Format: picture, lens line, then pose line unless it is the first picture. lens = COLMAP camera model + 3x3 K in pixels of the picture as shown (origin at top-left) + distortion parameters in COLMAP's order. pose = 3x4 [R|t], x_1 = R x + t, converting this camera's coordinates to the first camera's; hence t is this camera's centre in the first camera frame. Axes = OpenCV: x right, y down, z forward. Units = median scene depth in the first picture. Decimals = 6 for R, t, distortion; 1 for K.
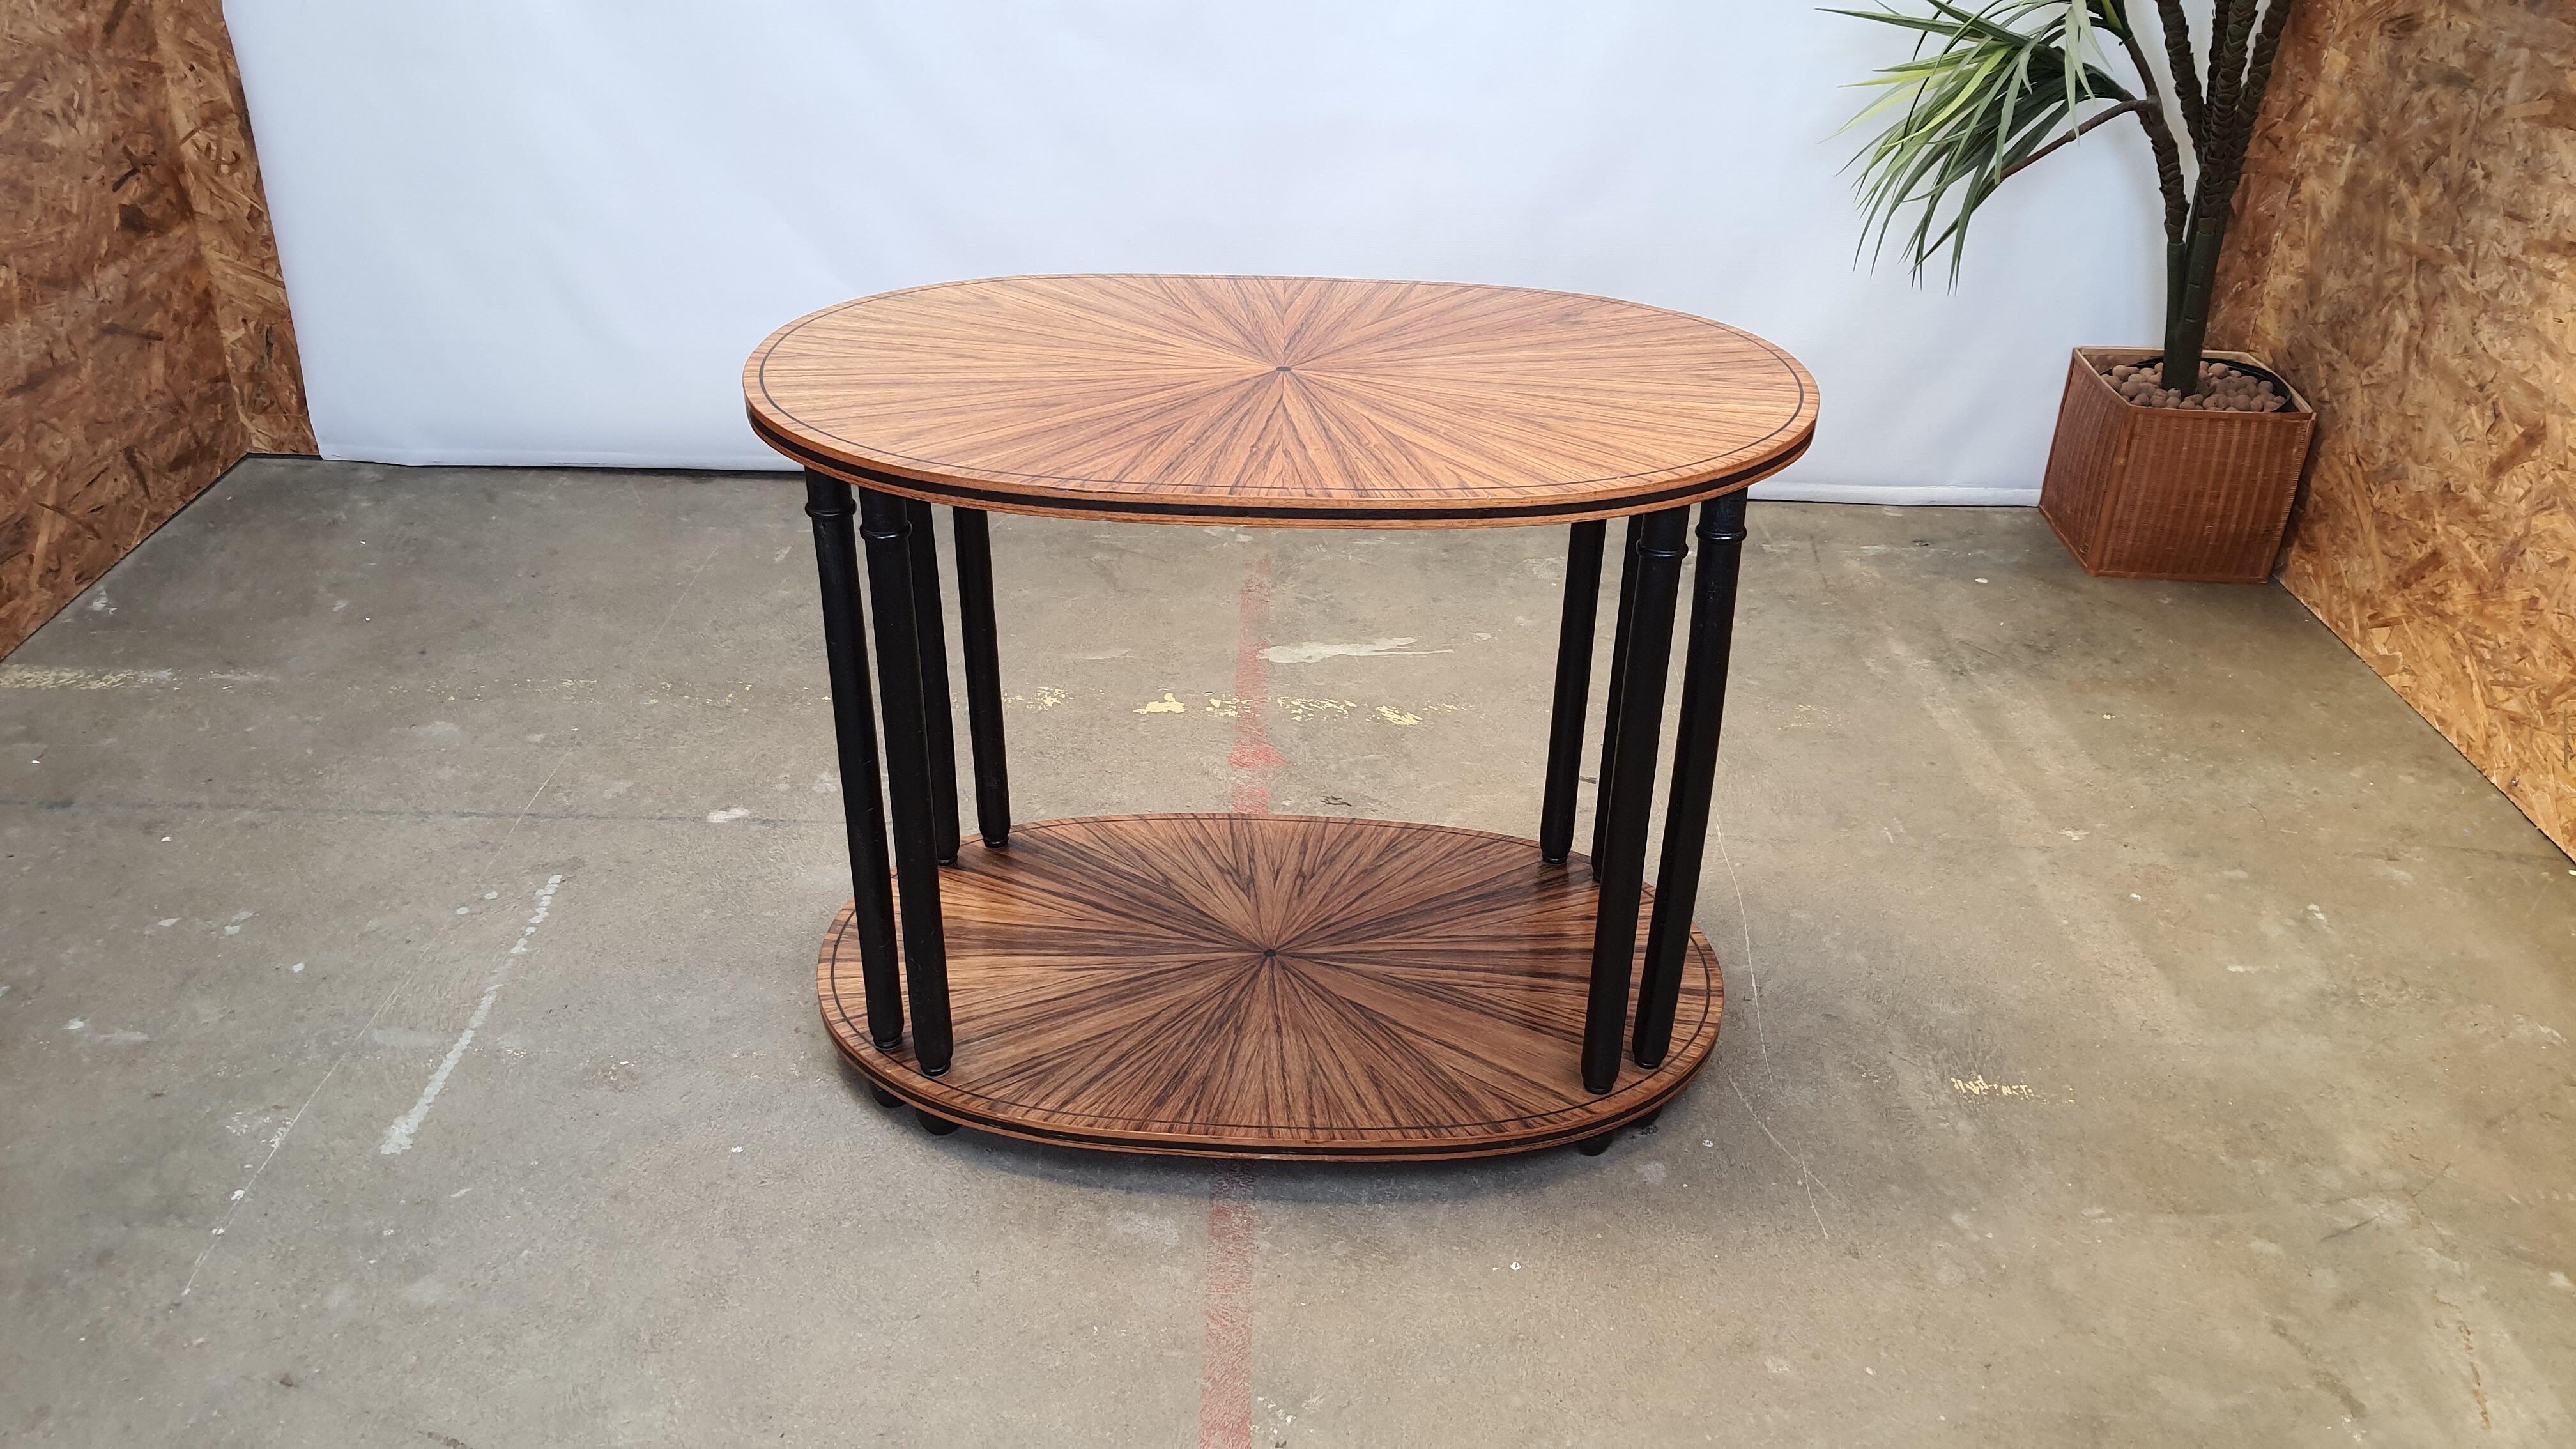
lens RADIAL K [[1945.7, 0, 1288.0], [0, 1945.7, 724.5], [0, 0, 1]] dist [0.092405, -0.173980]
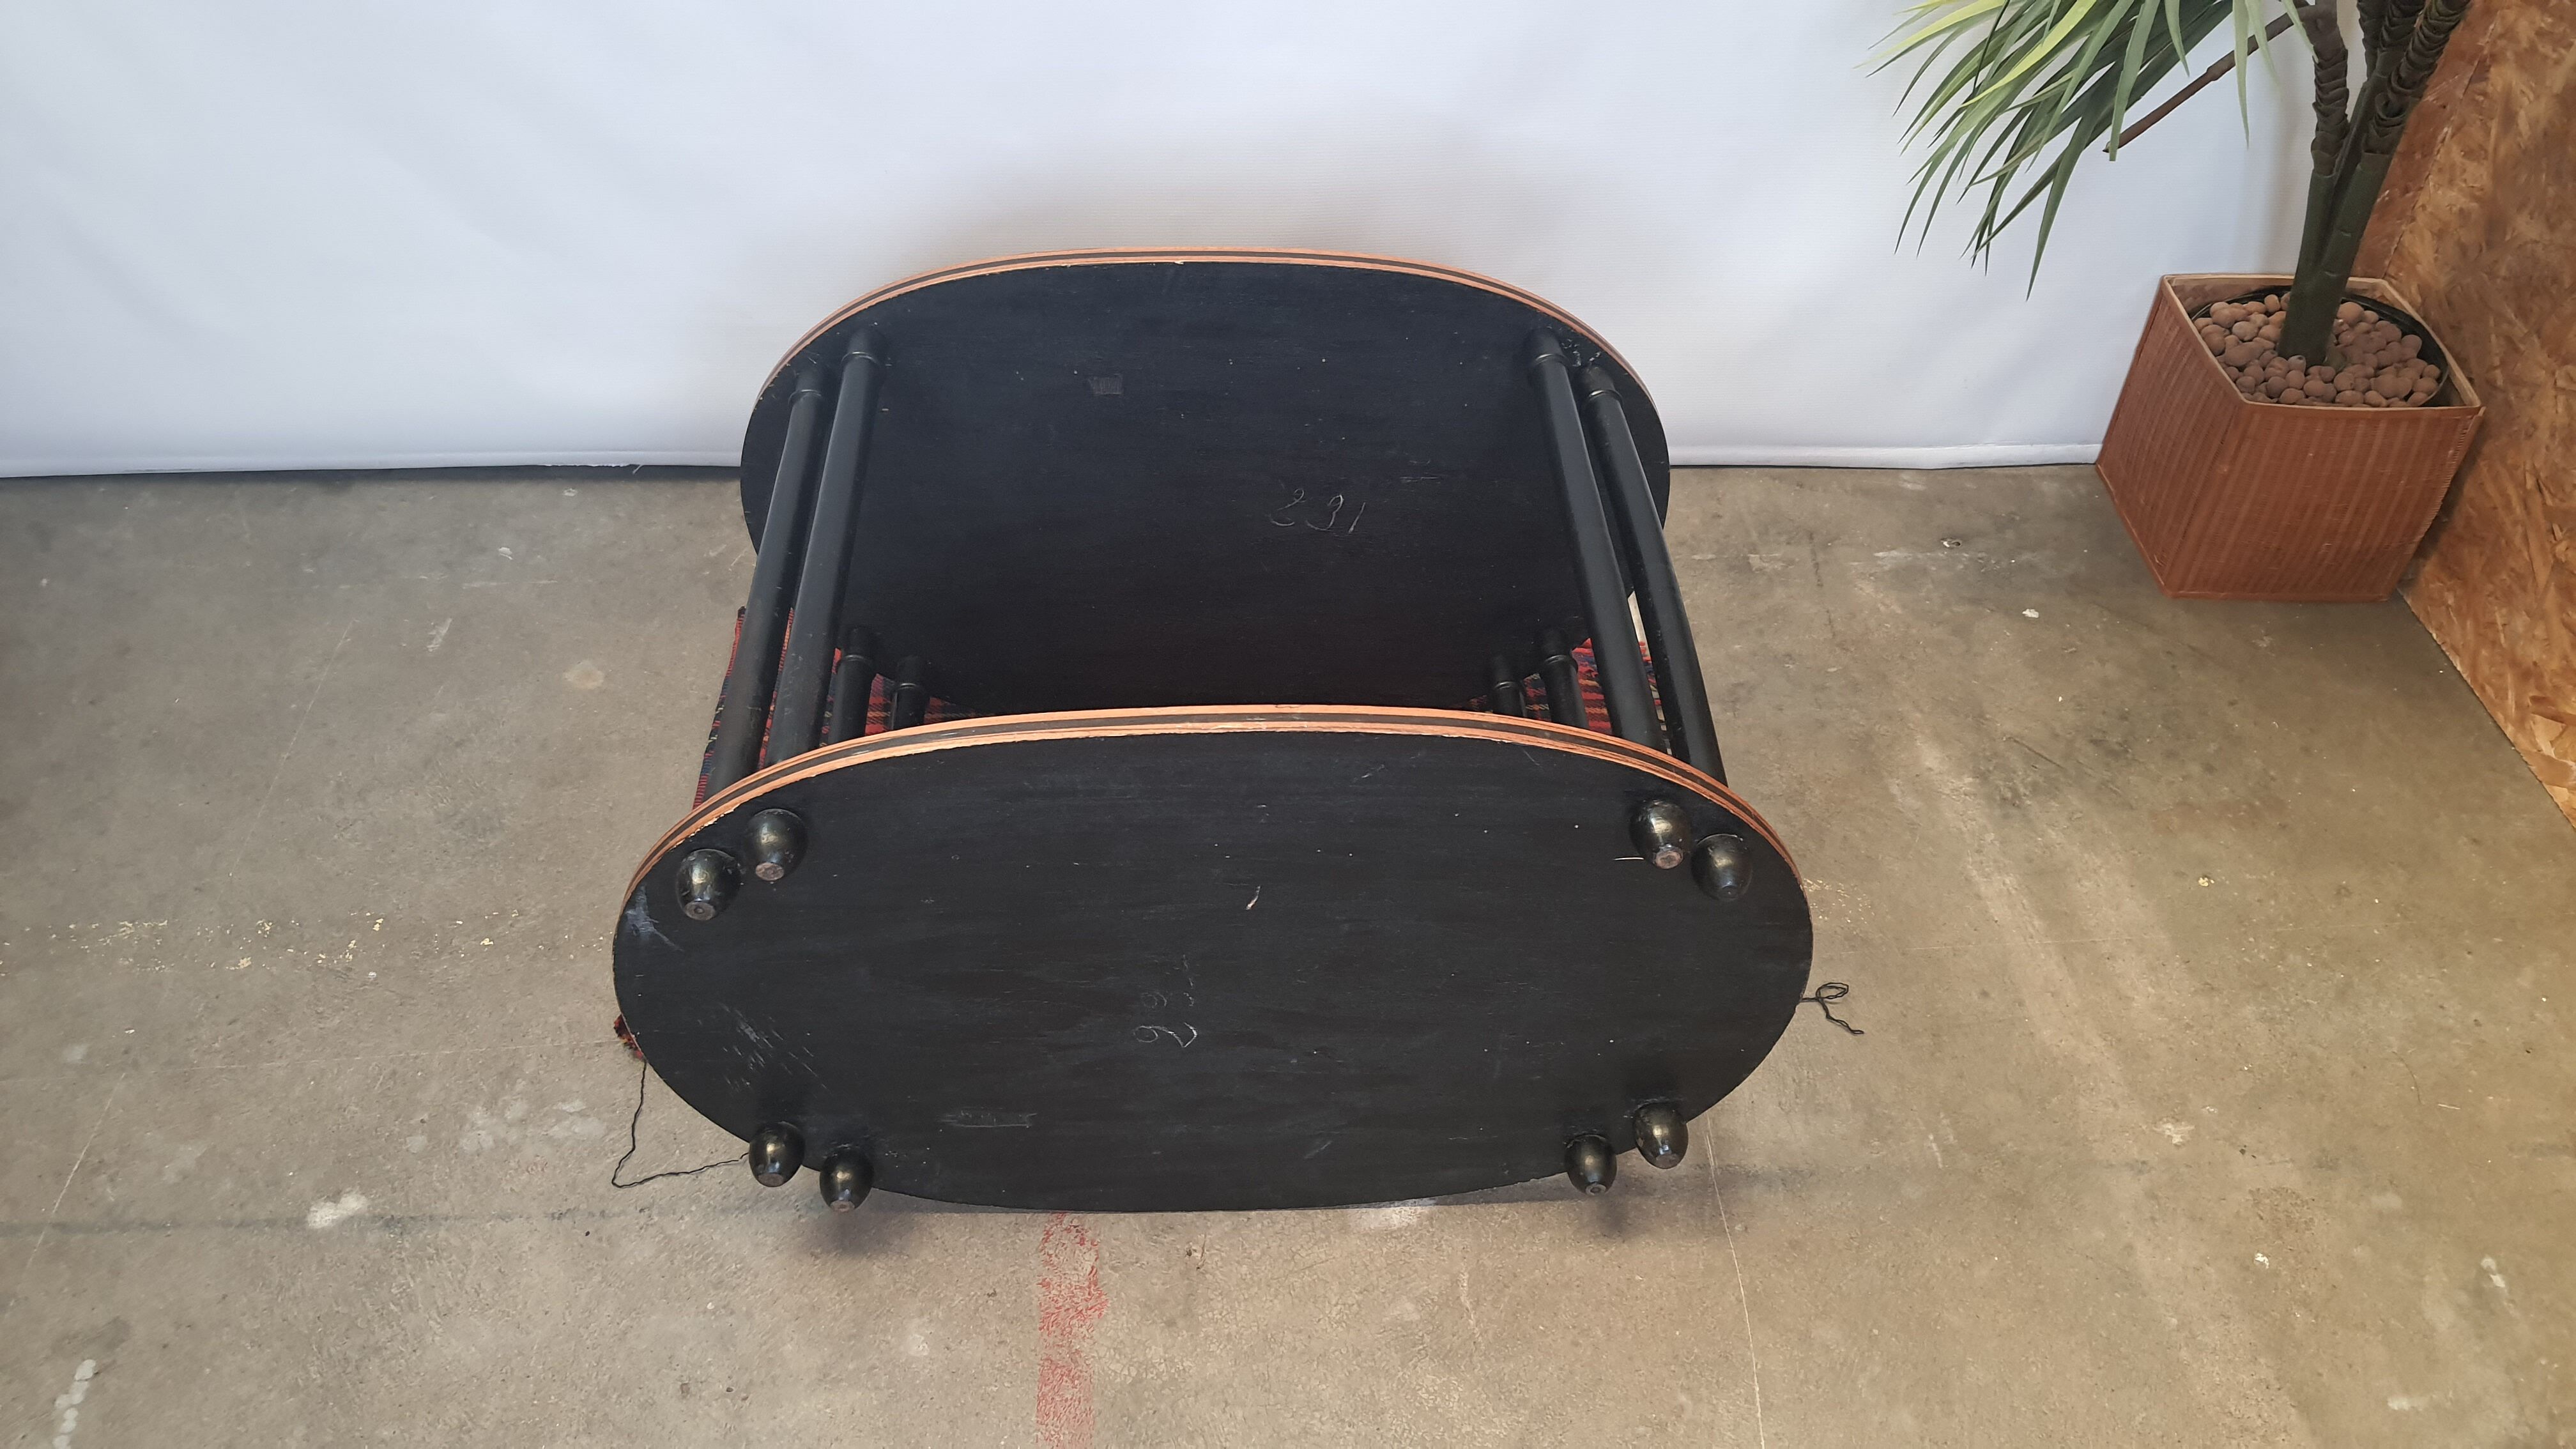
lens RADIAL K [[1964.4, 0, 1288.0], [0, 1964.4, 724.5], [0, 0, 1]] dist [0.048347, -0.088279]
pose [[0.998326, -0.038629, 0.043044, 0.033909], [0.027300, 0.970856, 0.238105, -0.274971], [-0.050987, -0.236532, 0.970285, 0.311421]]
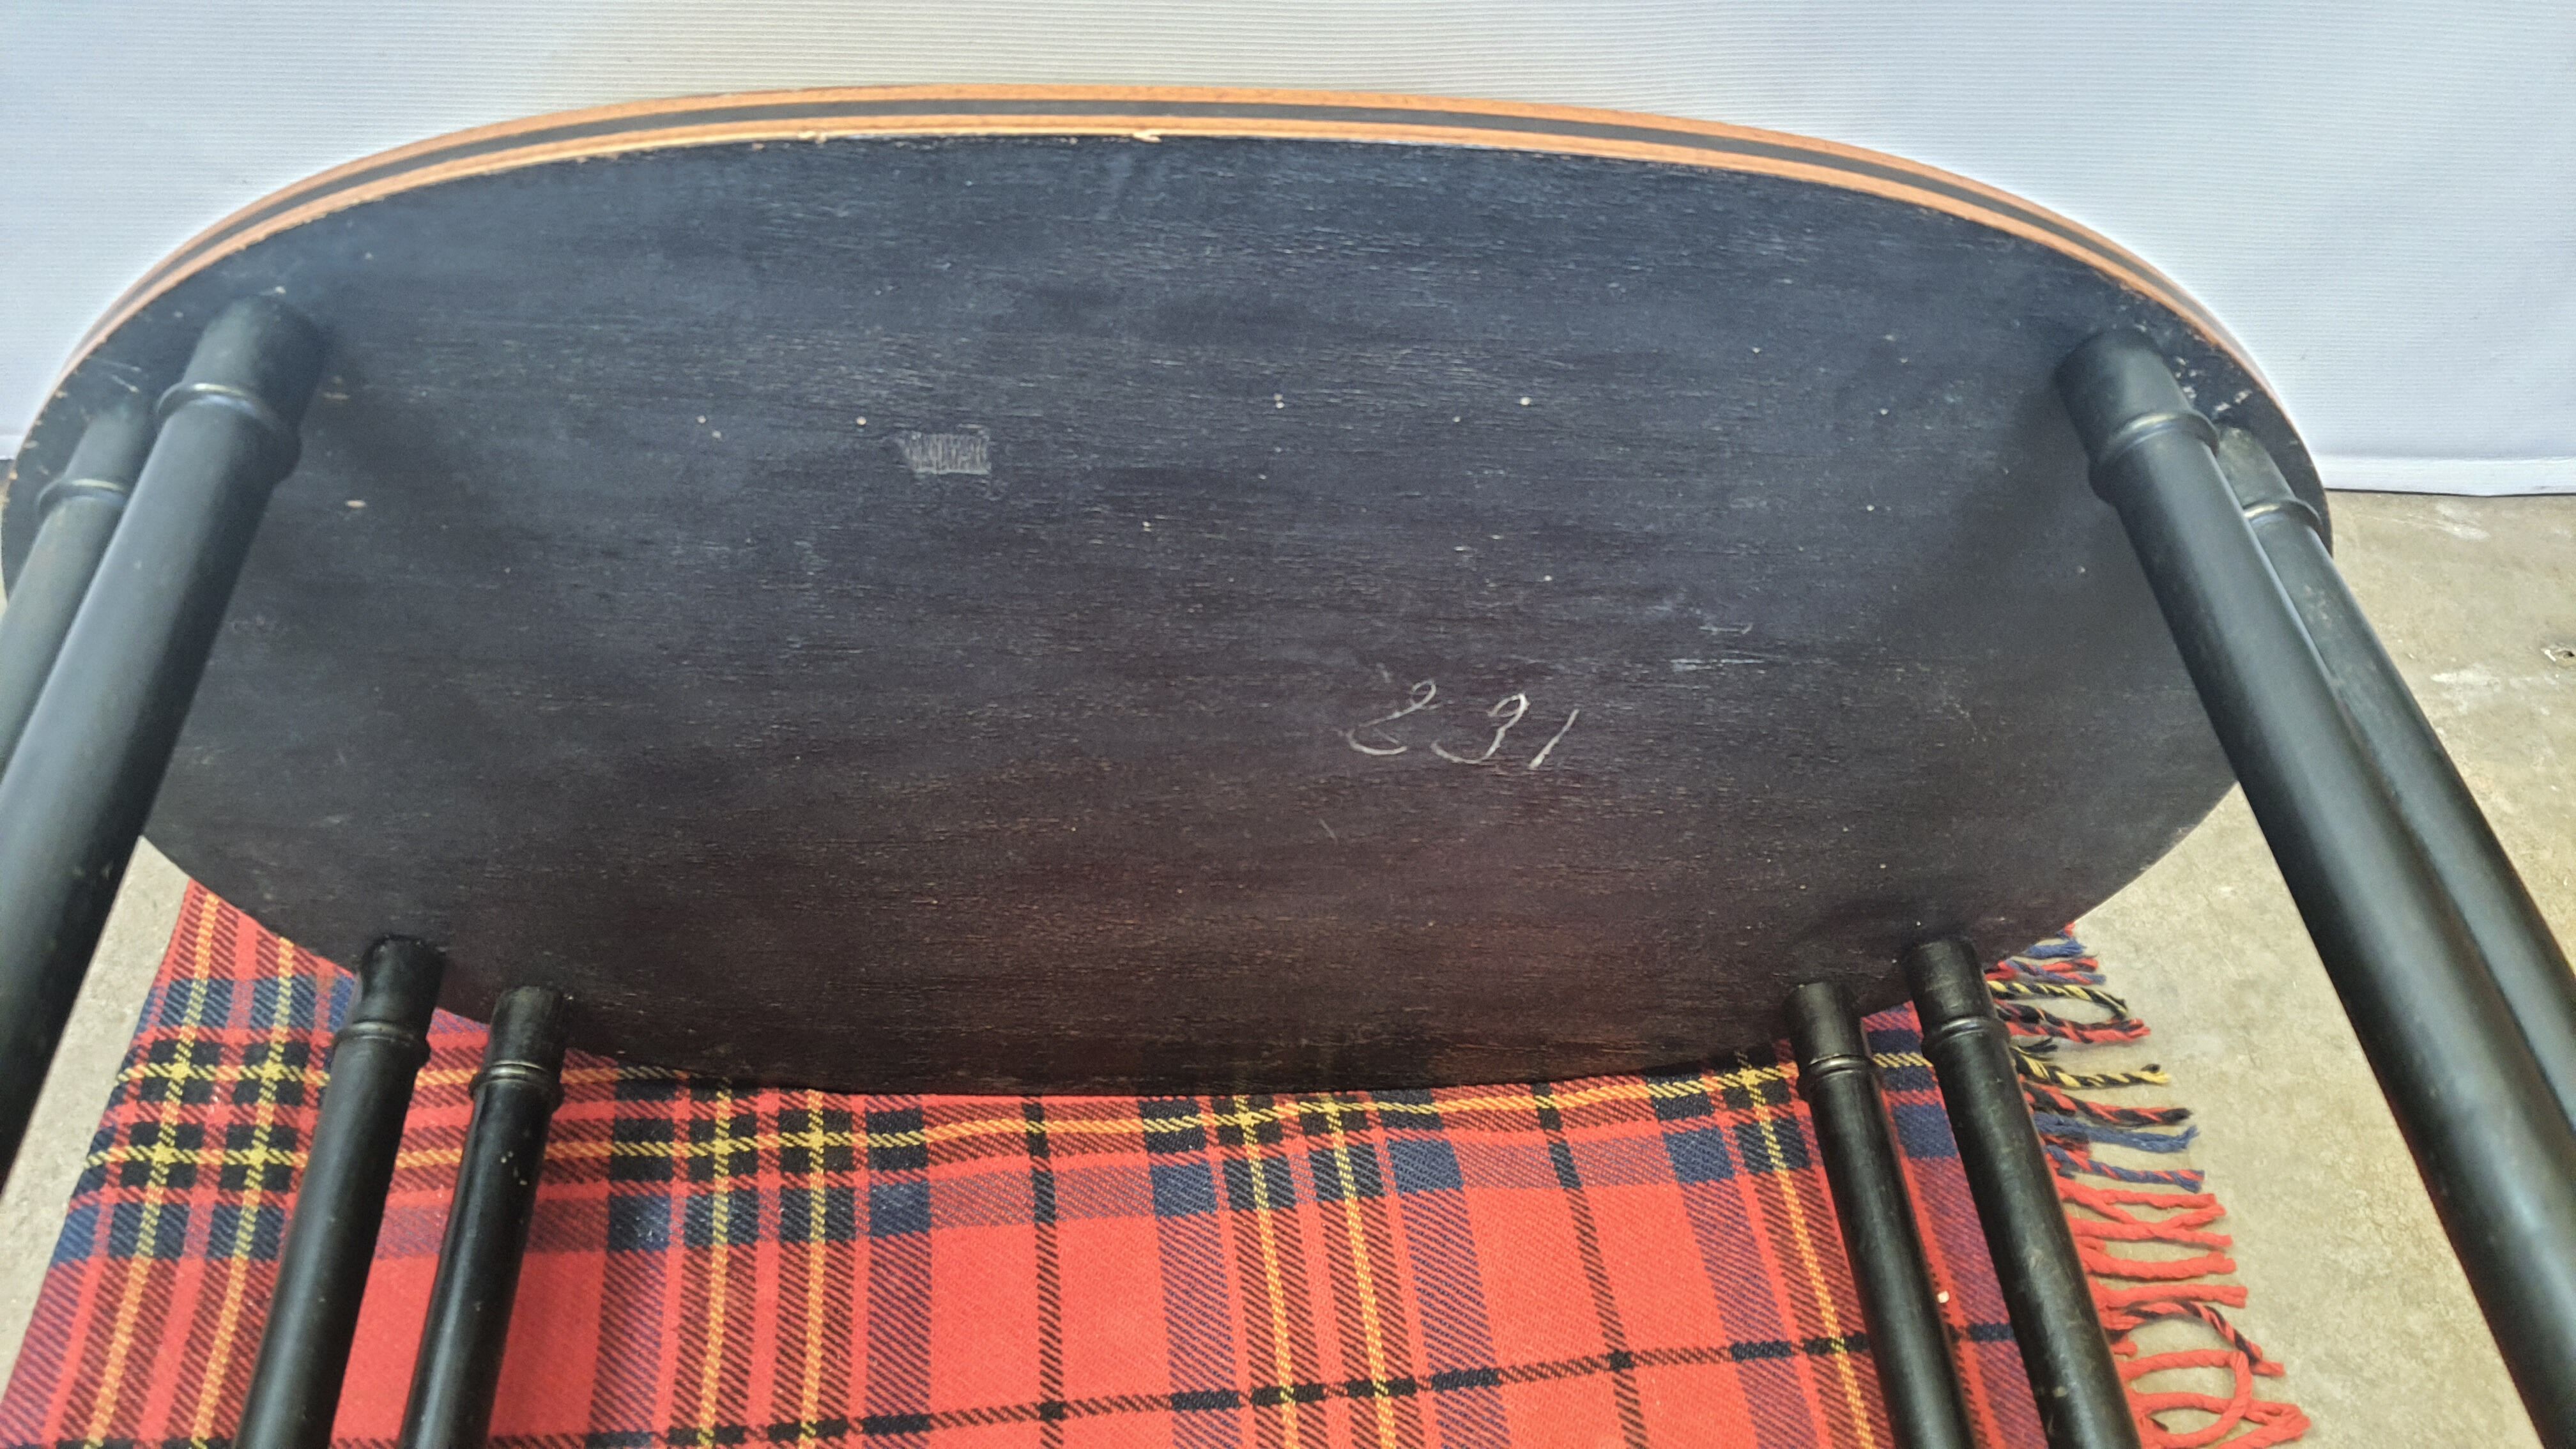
lens RADIAL K [[1964.4, 0, 1288.0], [0, 1964.4, 724.5], [0, 0, 1]] dist [0.048347, -0.088279]
pose [[0.996731, -0.030540, 0.074794, 0.028585], [0.003280, 0.940331, 0.340245, -0.283350], [-0.080722, -0.338887, 0.937358, 0.800715]]
